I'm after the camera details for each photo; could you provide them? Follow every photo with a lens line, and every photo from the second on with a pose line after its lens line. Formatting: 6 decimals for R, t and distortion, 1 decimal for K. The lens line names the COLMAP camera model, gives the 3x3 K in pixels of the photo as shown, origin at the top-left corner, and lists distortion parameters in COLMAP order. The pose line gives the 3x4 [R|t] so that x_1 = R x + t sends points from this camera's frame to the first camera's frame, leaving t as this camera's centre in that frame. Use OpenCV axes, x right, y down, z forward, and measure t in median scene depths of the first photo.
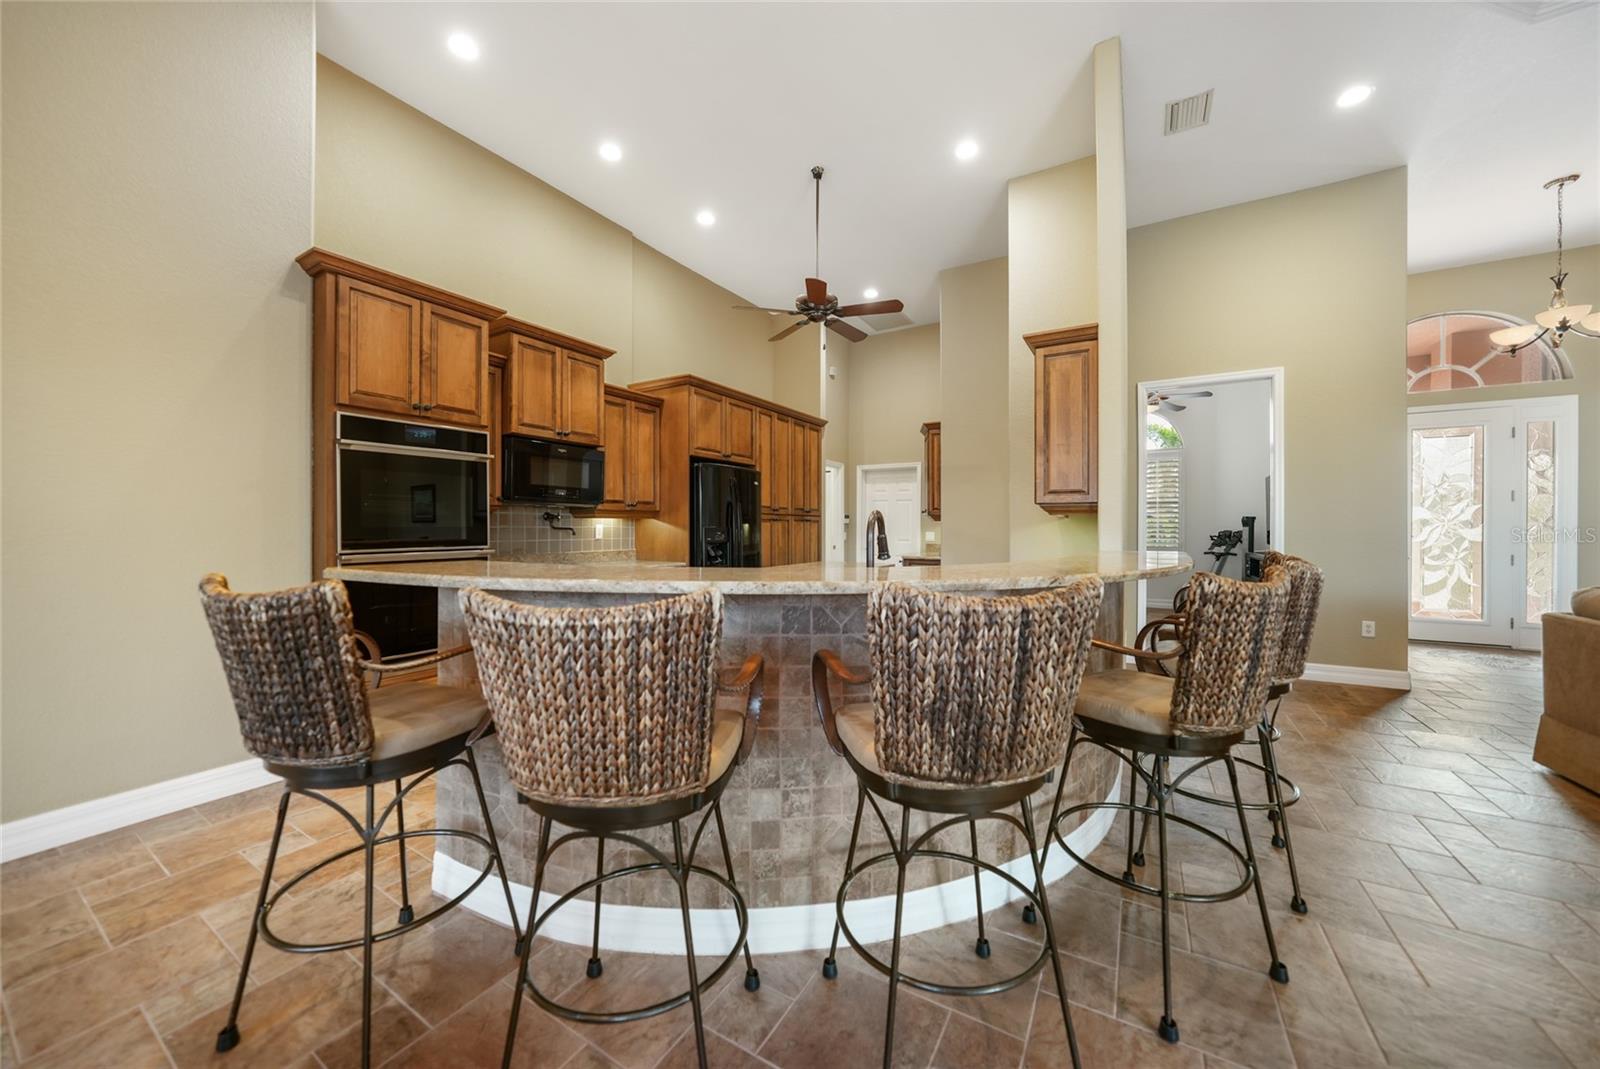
lens RADIAL K [[562.8, 0, 801.7], [0, 562.8, 533.5], [0, 0, 1]] dist [-0.025550, 0.005633]
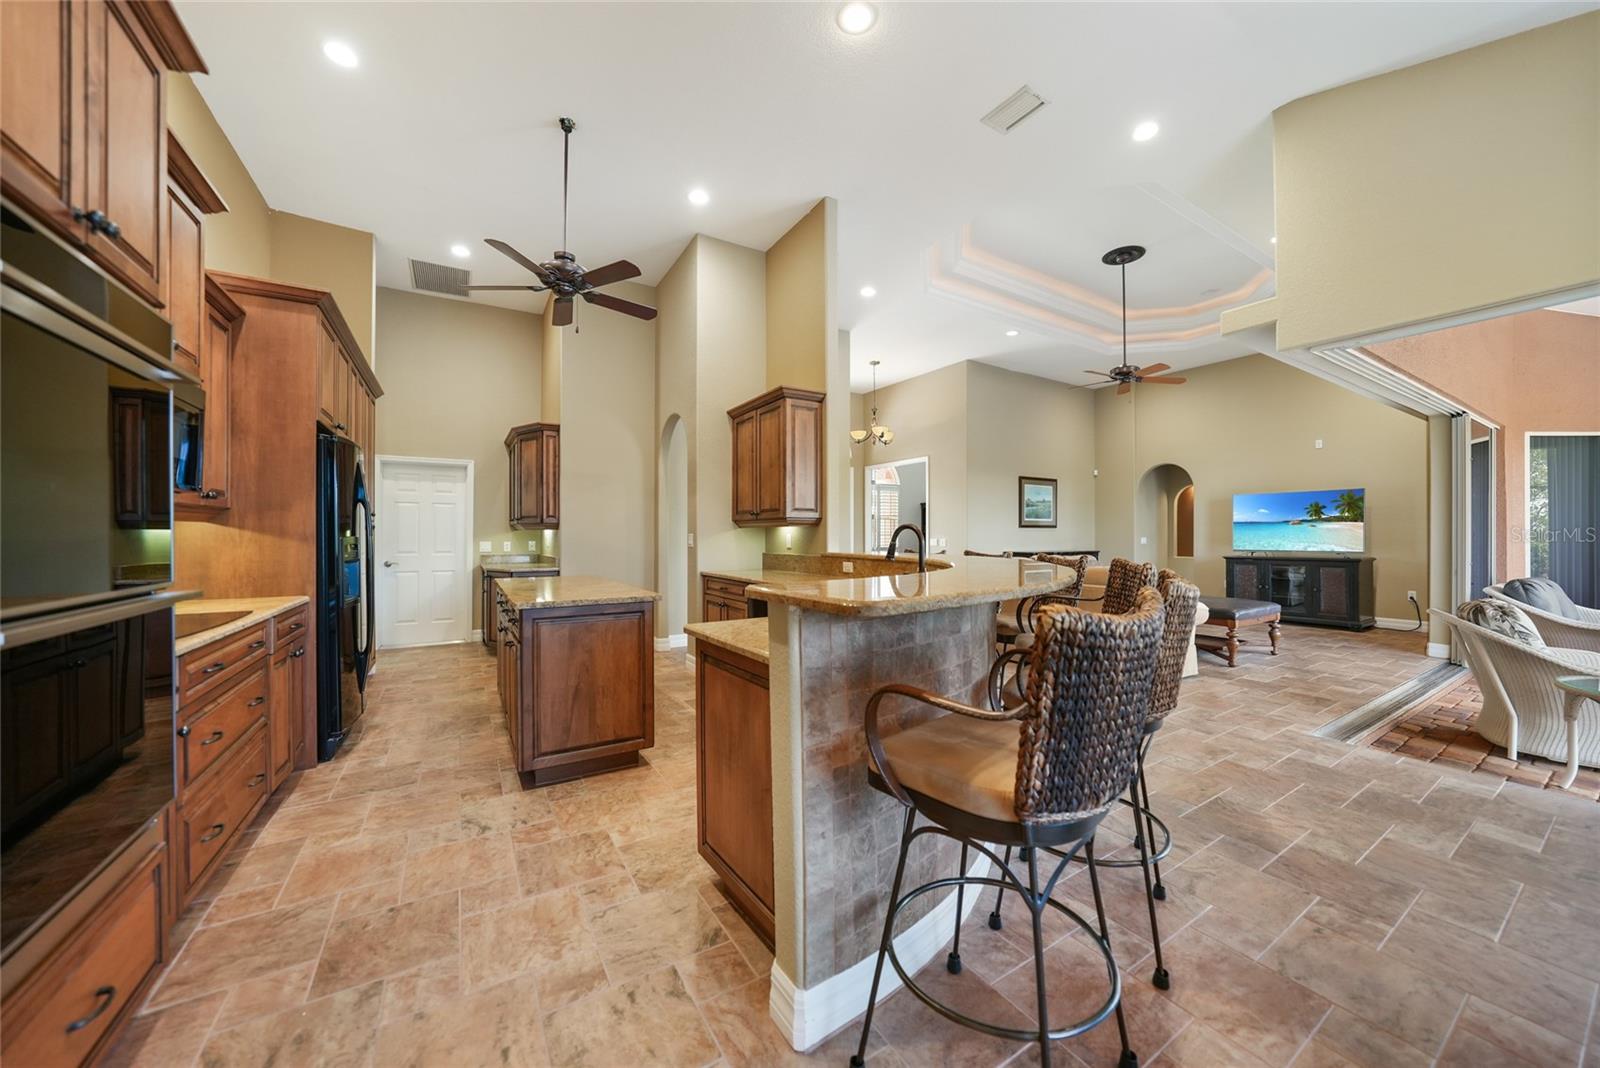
lens RADIAL K [[562.8, 0, 803.9], [0, 562.8, 533.8], [0, 0, 1]] dist [-0.025550, 0.005633]
pose [[0.461406, 0.000792, 0.887189, -0.597738], [0.012070, 0.999901, -0.007171, -0.005313], [-0.887107, 0.014017, 0.461351, 0.305783]]
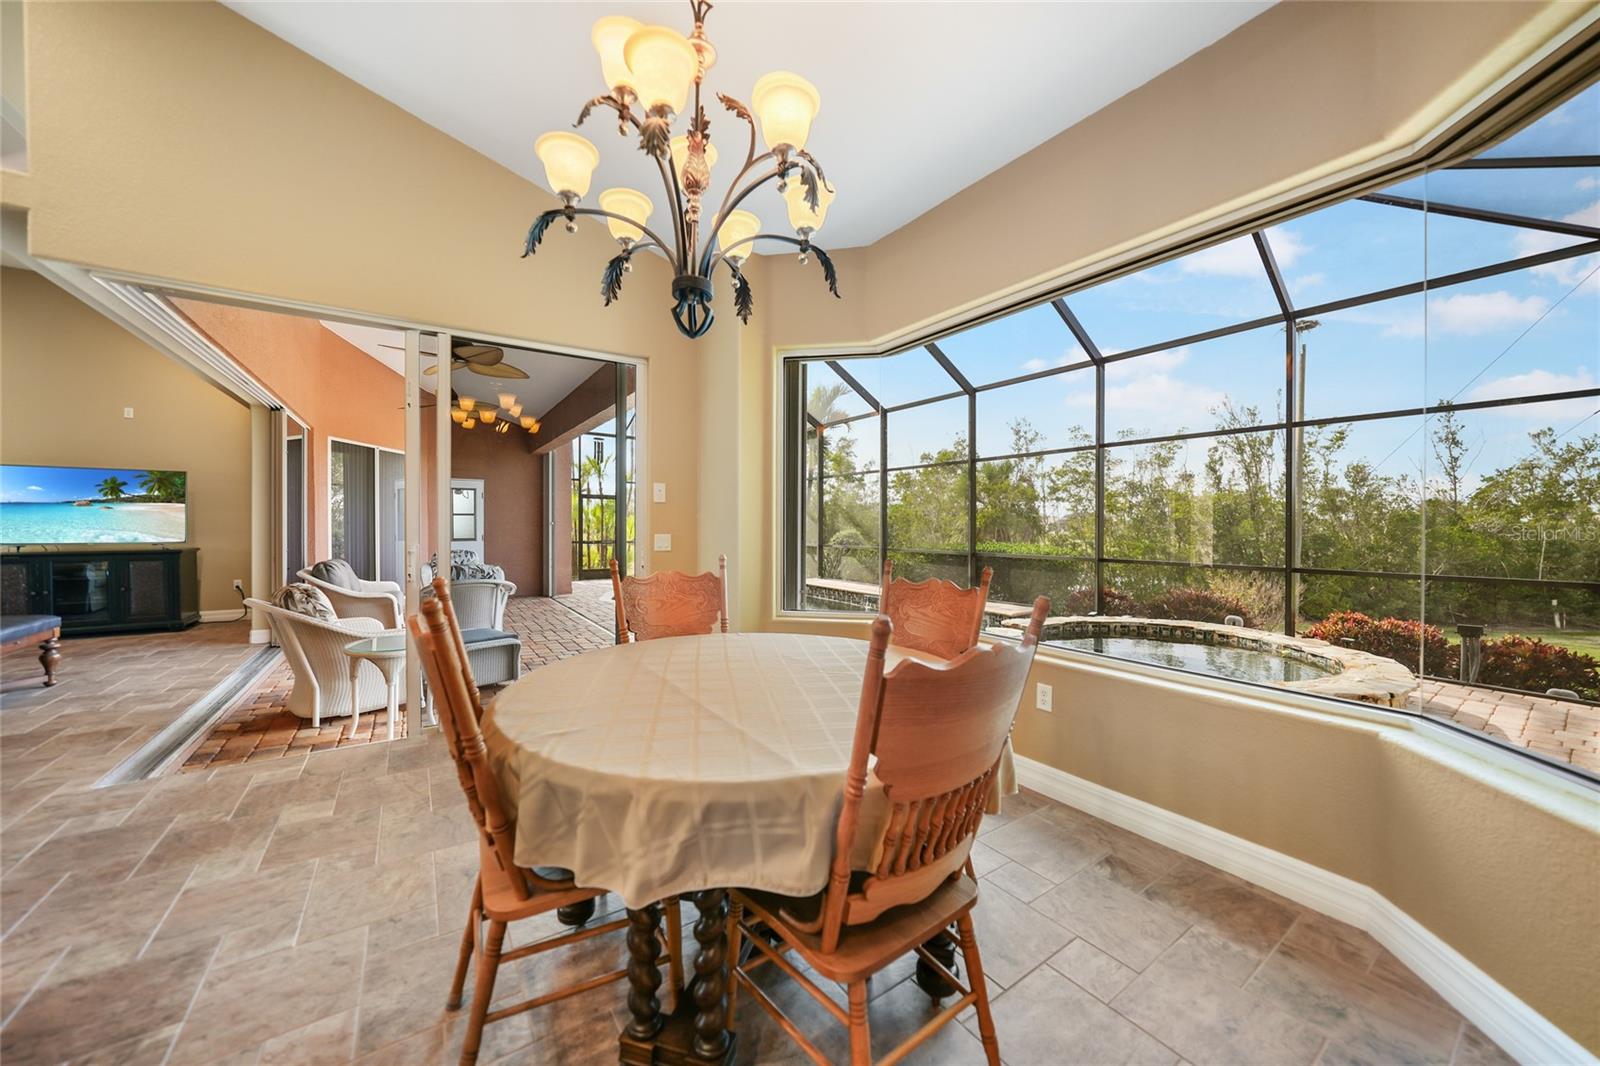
lens RADIAL K [[562.8, 0, 797.1], [0, 562.8, 534.8], [0, 0, 1]] dist [-0.025550, 0.005633]
pose [[-0.907963, -0.012481, 0.418864, -0.481016], [-0.000427, 0.999583, 0.028860, -0.004006], [-0.419050, 0.026025, -0.907590, 0.234942]]
